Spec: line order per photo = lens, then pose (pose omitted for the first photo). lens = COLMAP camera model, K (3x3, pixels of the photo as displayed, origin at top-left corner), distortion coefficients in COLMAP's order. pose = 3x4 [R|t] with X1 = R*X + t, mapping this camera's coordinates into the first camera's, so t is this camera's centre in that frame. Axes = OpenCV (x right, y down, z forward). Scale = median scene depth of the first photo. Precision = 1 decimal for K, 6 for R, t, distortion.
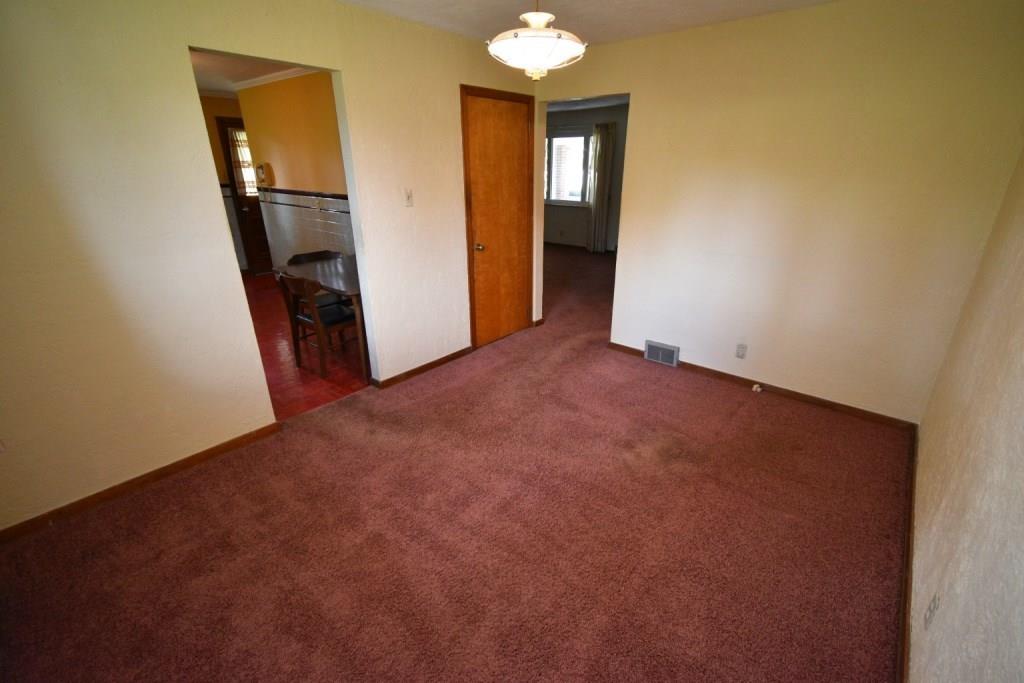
lens RADIAL K [[448.4, 0, 519.1], [0, 448.4, 337.7], [0, 0, 1]] dist [0.000042, -0.000085]
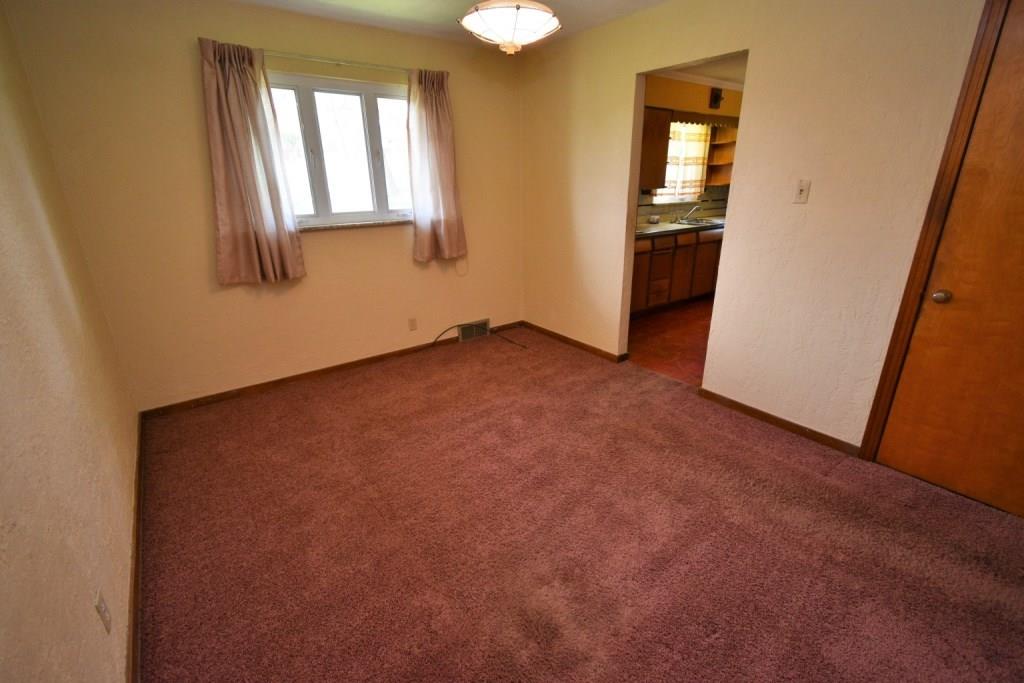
lens RADIAL K [[448.4, 0, 519.1], [0, 448.4, 337.7], [0, 0, 1]] dist [0.000042, -0.000085]
pose [[-0.215626, 0.335592, -0.916997, 0.761121], [-0.330393, 0.858627, 0.391920, -0.296399], [0.918883, 0.387477, -0.074265, 0.877747]]
